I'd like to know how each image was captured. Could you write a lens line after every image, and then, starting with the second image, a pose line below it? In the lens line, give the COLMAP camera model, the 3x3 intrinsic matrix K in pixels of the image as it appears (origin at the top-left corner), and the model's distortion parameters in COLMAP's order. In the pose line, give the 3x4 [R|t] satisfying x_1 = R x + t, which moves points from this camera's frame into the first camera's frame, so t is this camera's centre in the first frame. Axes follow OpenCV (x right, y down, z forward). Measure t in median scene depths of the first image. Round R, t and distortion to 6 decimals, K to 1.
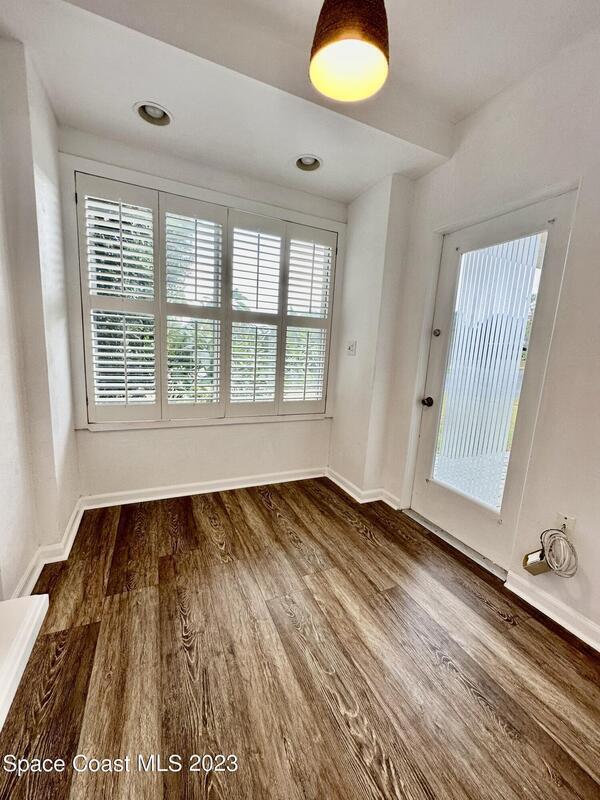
lens RADIAL K [[322.0, 0, 299.7], [0, 322.0, 399.2], [0, 0, 1]] dist [0.000166, 0.000423]
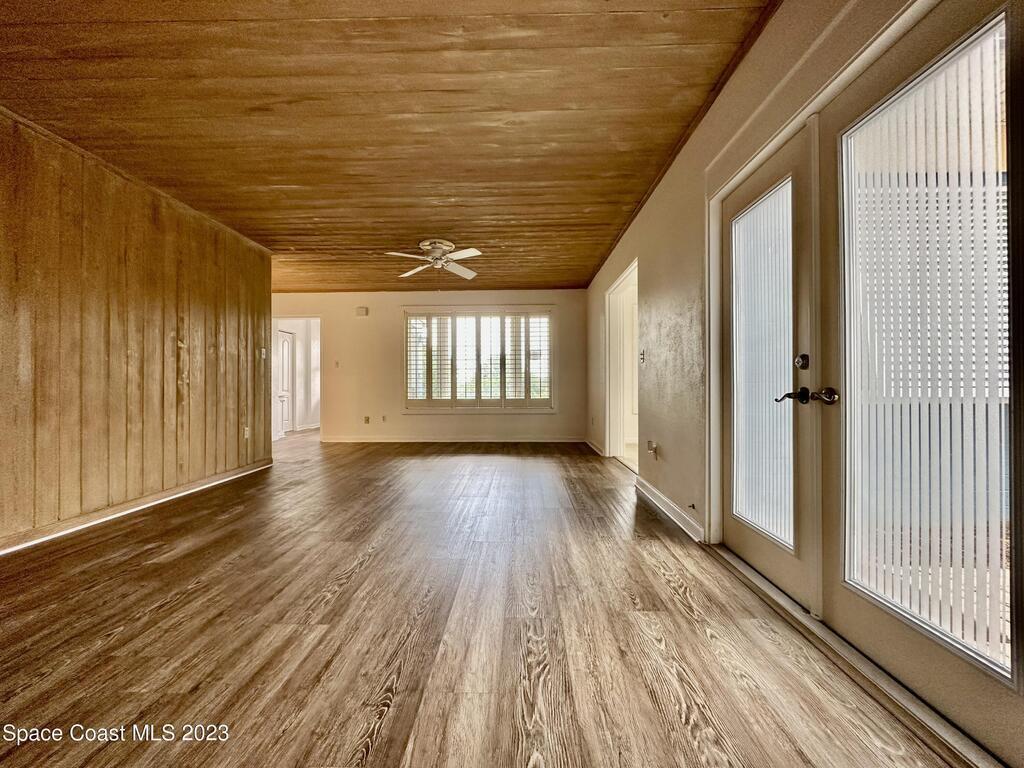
lens RADIAL K [[412.2, 0, 512.3], [0, 412.2, 383.7], [0, 0, 1]] dist [0.000166, 0.000423]
pose [[-0.898656, -0.052900, 0.435452, -1.019909], [0.023446, 0.985490, 0.168107, -0.122808], [-0.438026, 0.161280, -0.884376, 1.656899]]
